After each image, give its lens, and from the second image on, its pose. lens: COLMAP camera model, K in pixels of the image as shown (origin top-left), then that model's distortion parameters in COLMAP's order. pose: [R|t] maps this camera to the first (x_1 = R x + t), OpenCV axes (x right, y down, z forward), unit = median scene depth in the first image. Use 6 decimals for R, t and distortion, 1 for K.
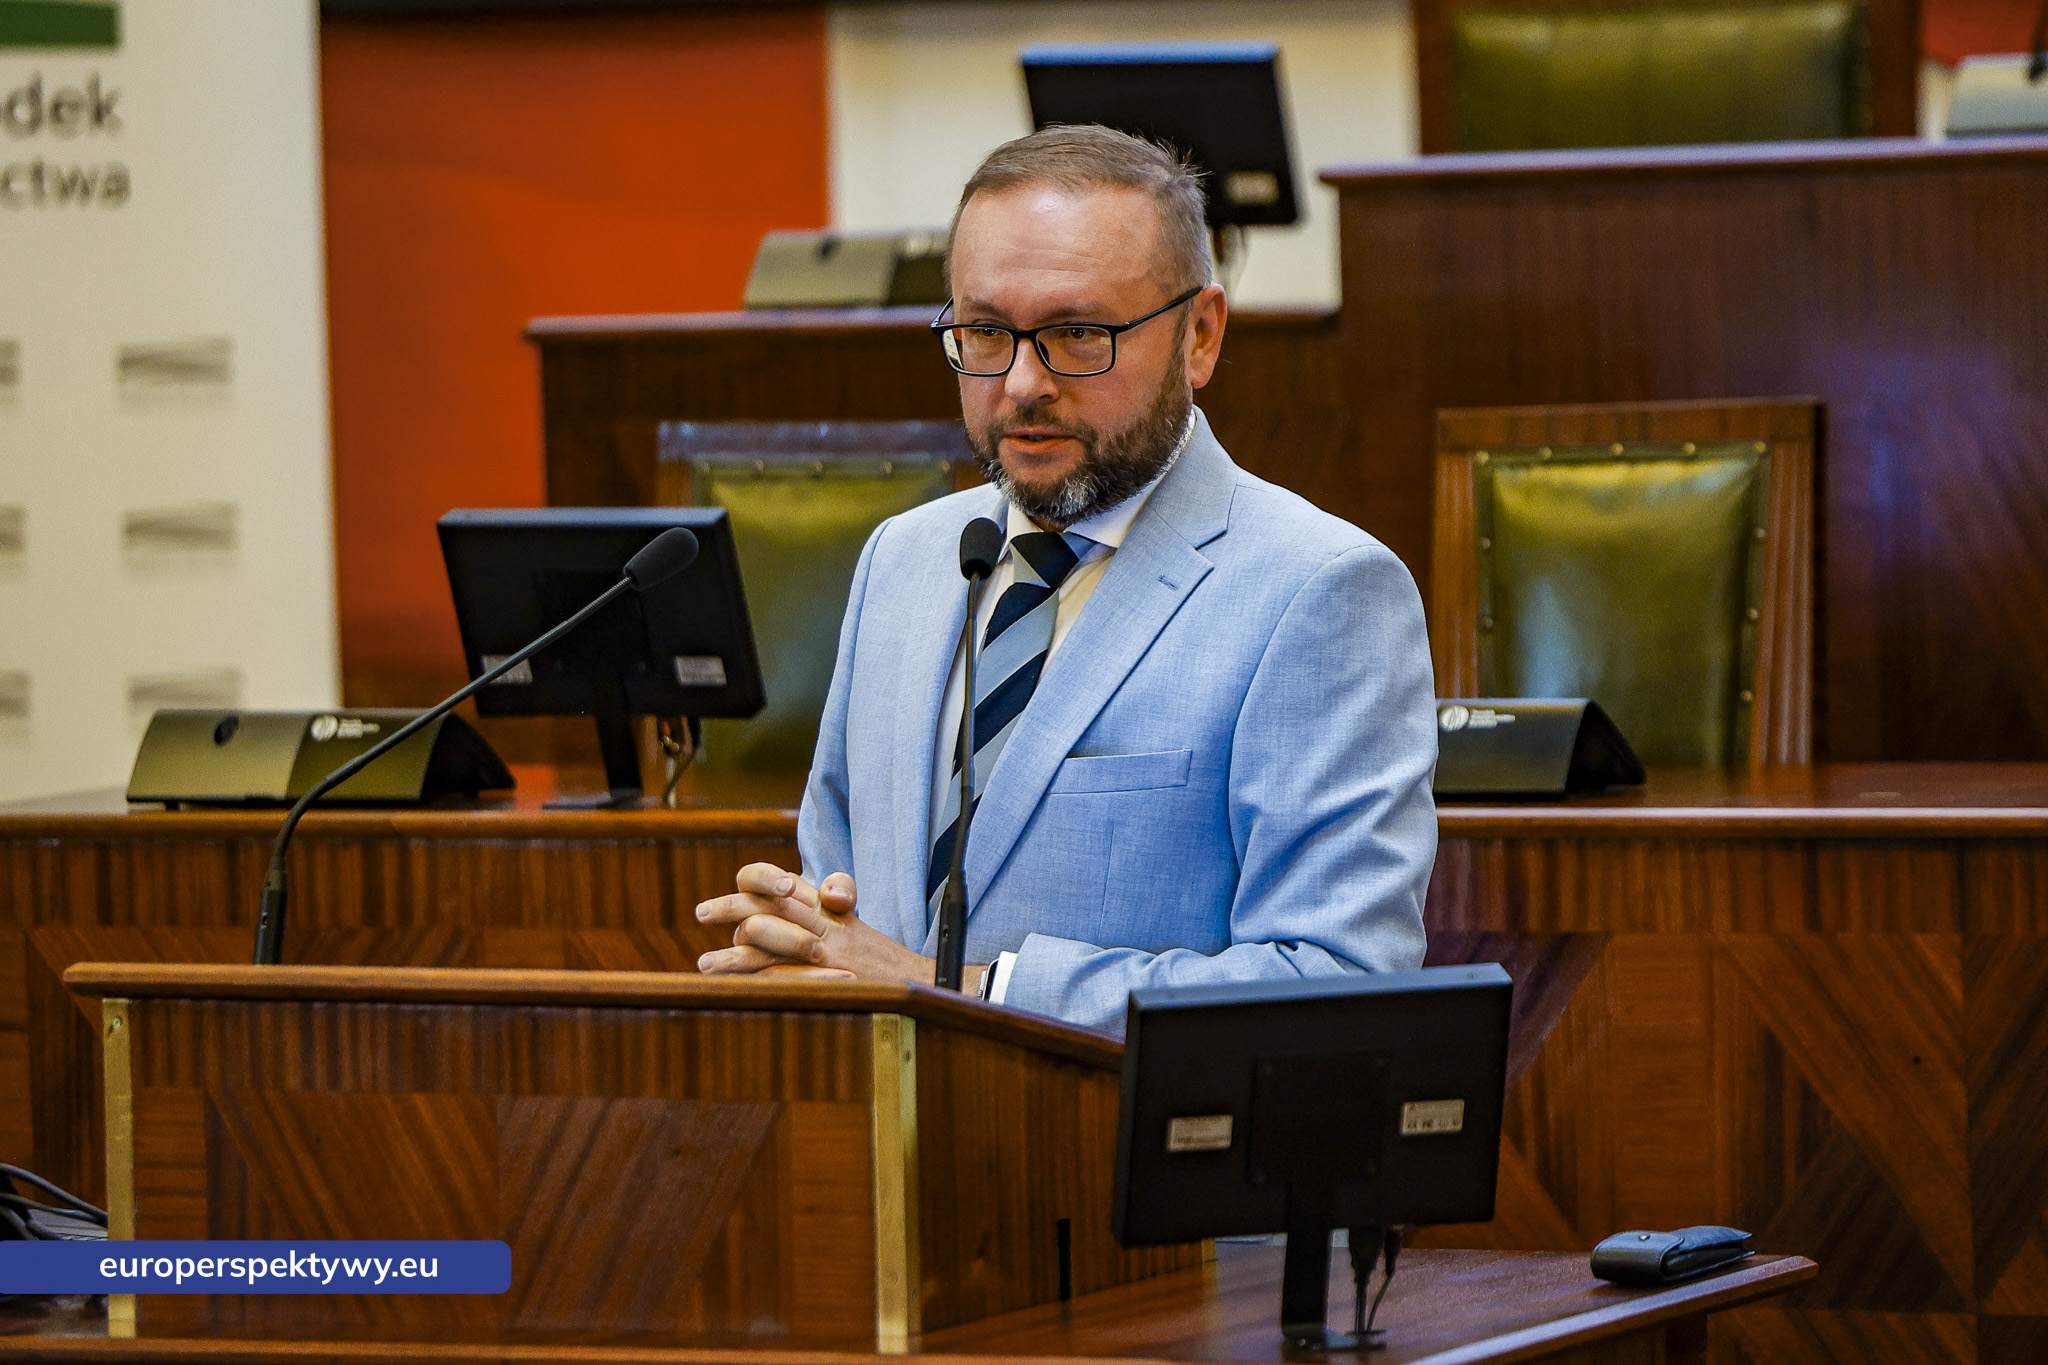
lens RADIAL K [[11037.8, 0, 1022.6], [0, 11037.8, 734.2], [0, 0, 1]] dist [1.105356, 5.733159]
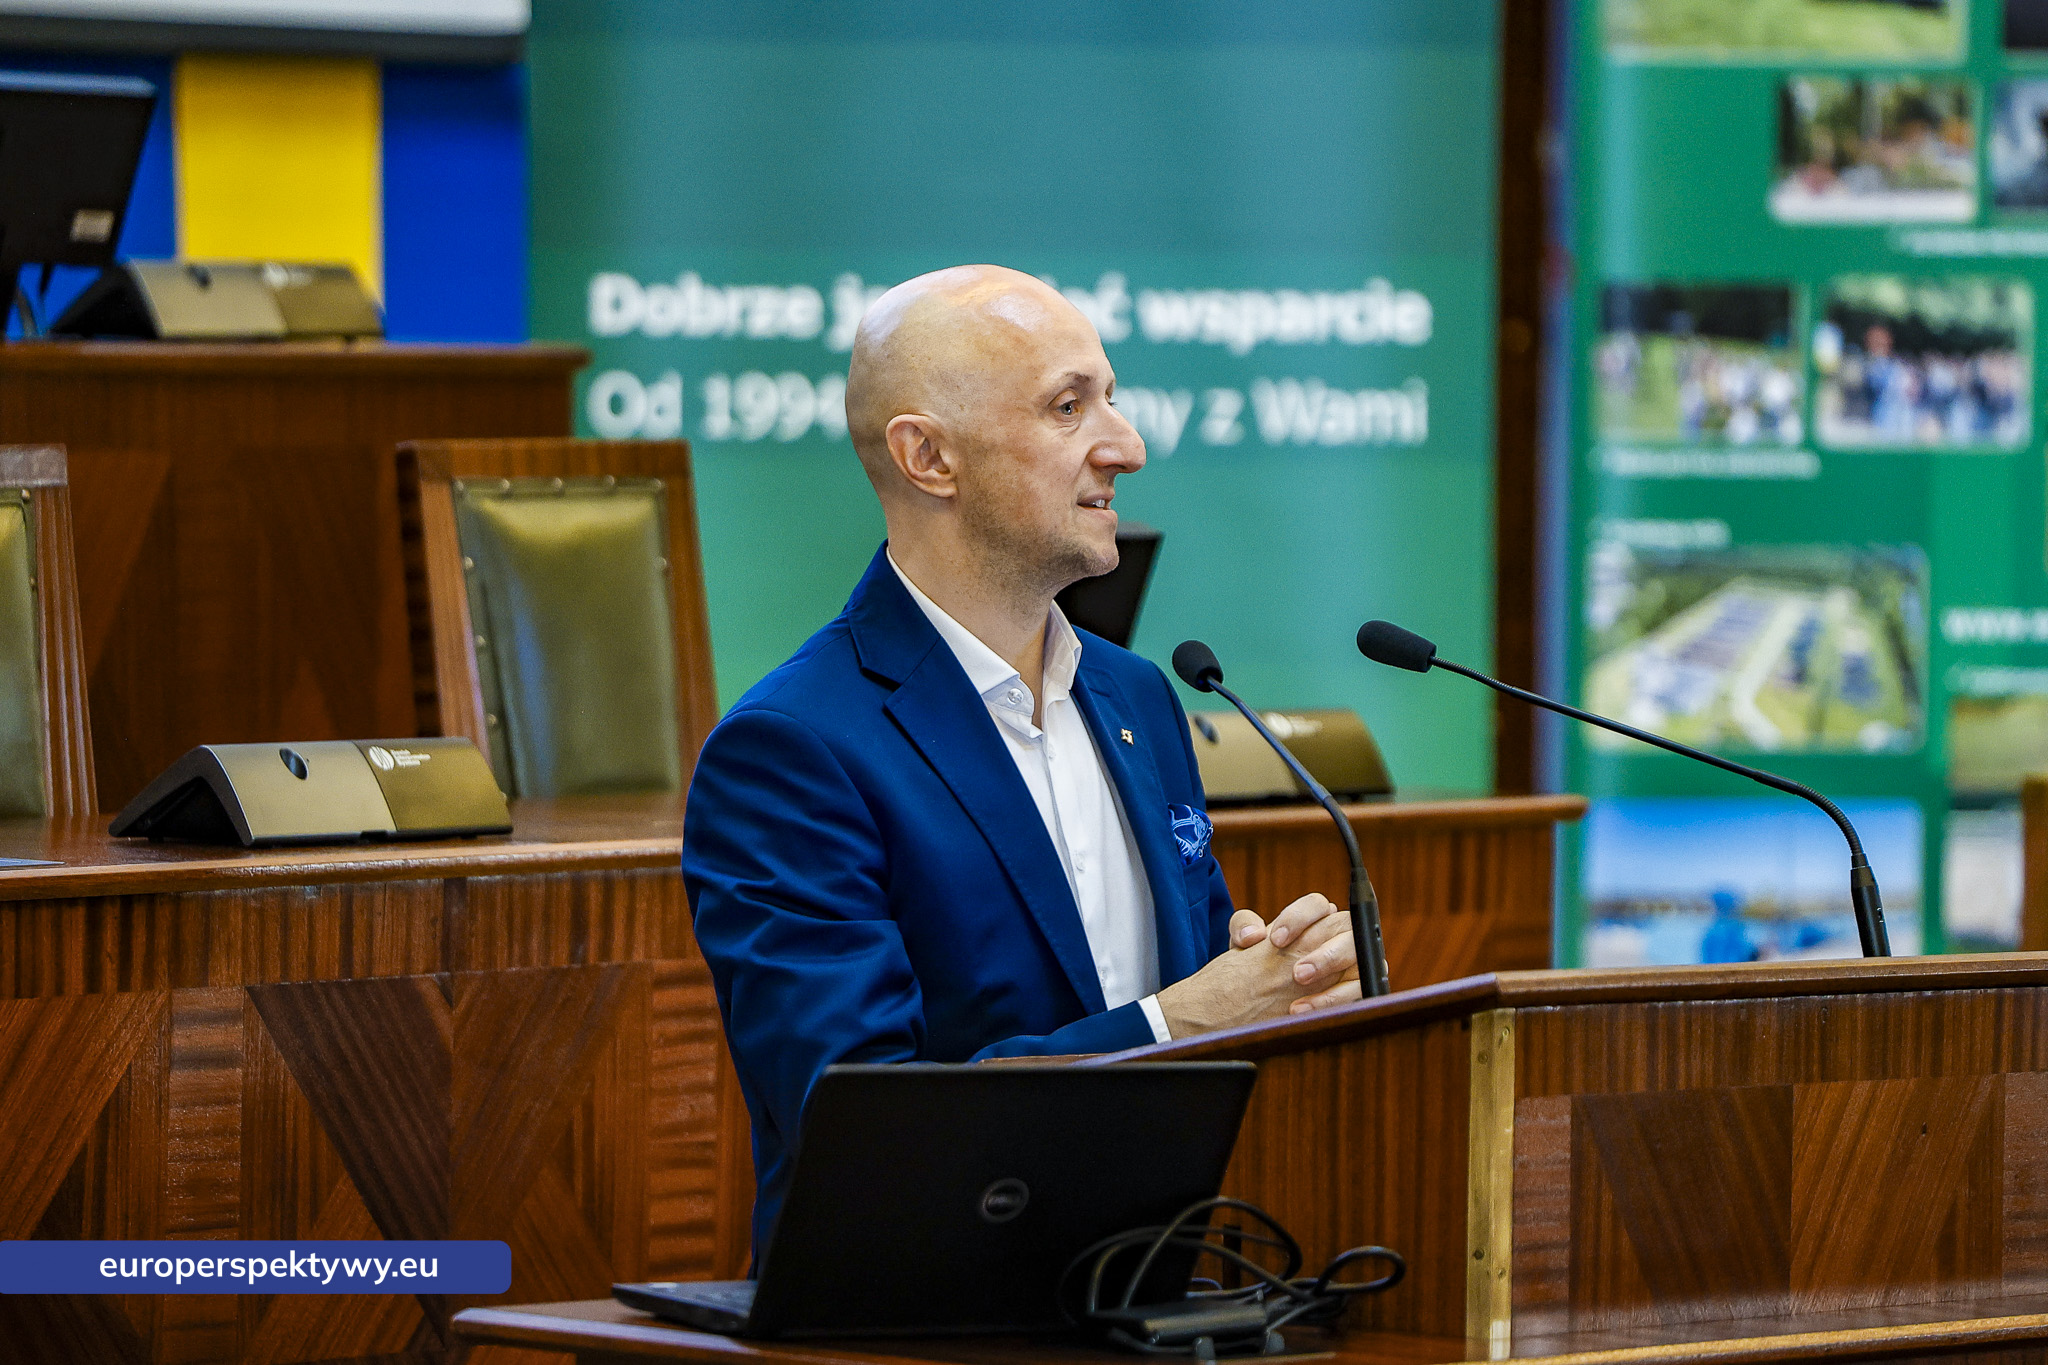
lens RADIAL K [[11037.8, 0, 1022.6], [0, 11037.8, 734.2], [0, 0, 1]] dist [1.105356, 5.733159]
pose [[0.273919, -0.006858, 0.961728, -1.024715], [0.032581, 0.999467, -0.002153, 0.000447], [-0.961201, 0.031923, 0.273997, 0.774173]]
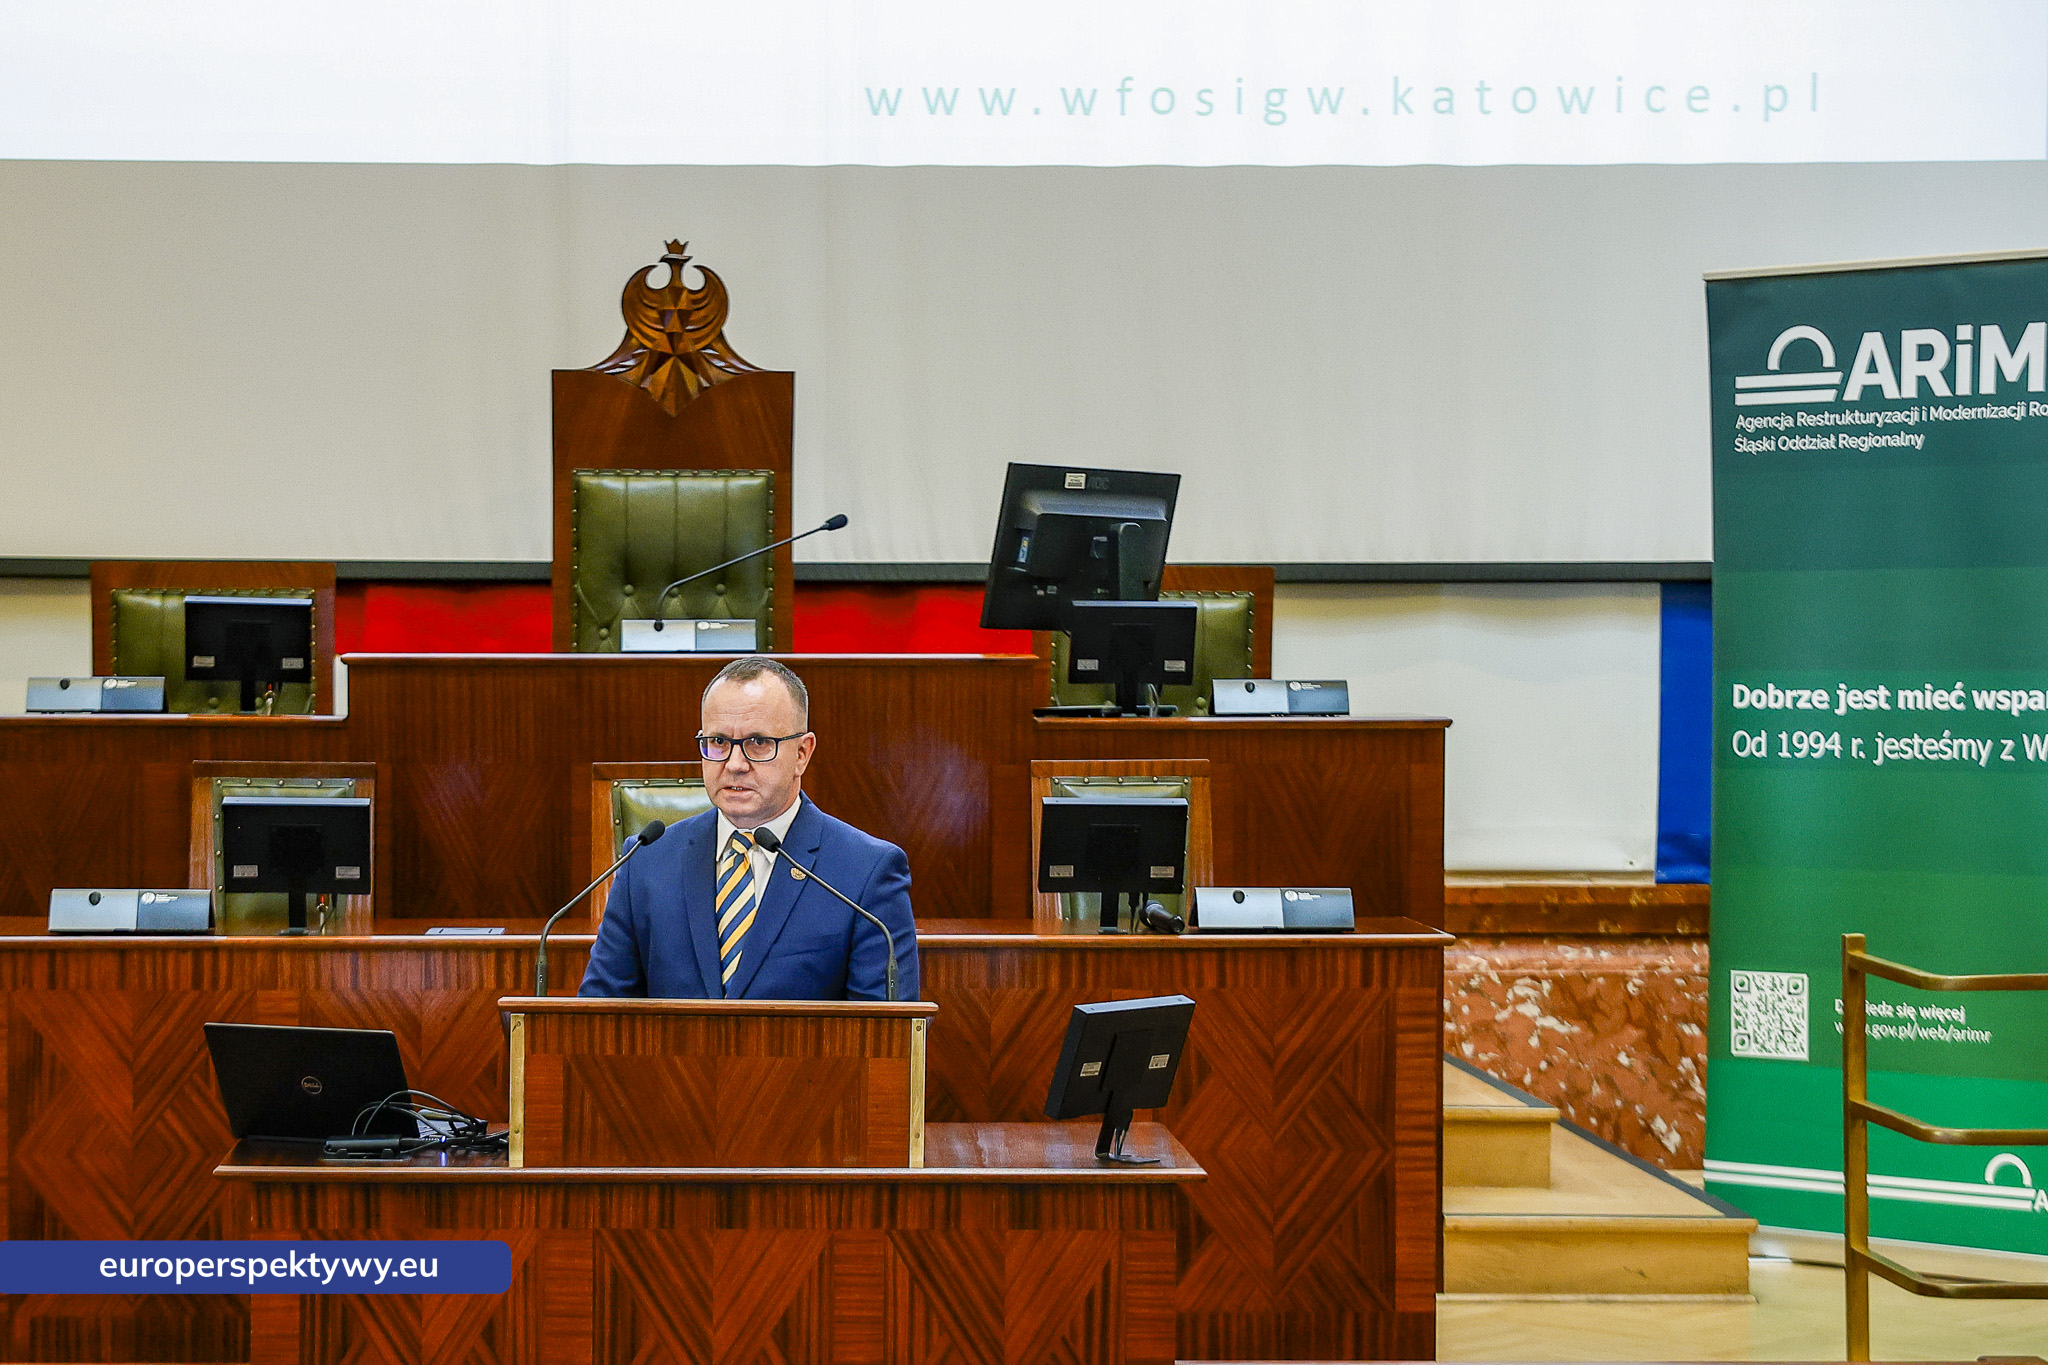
lens RADIAL K [[4742.0, 0, 768.2], [0, 4742.0, 890.5], [0, 0, 1]] dist [0.248522, -0.399657]
pose [[0.872817, 0.008966, 0.487965, -0.492873], [-0.003045, 0.999912, -0.012927, 0.011428], [-0.488038, 0.009798, 0.872768, 0.163491]]
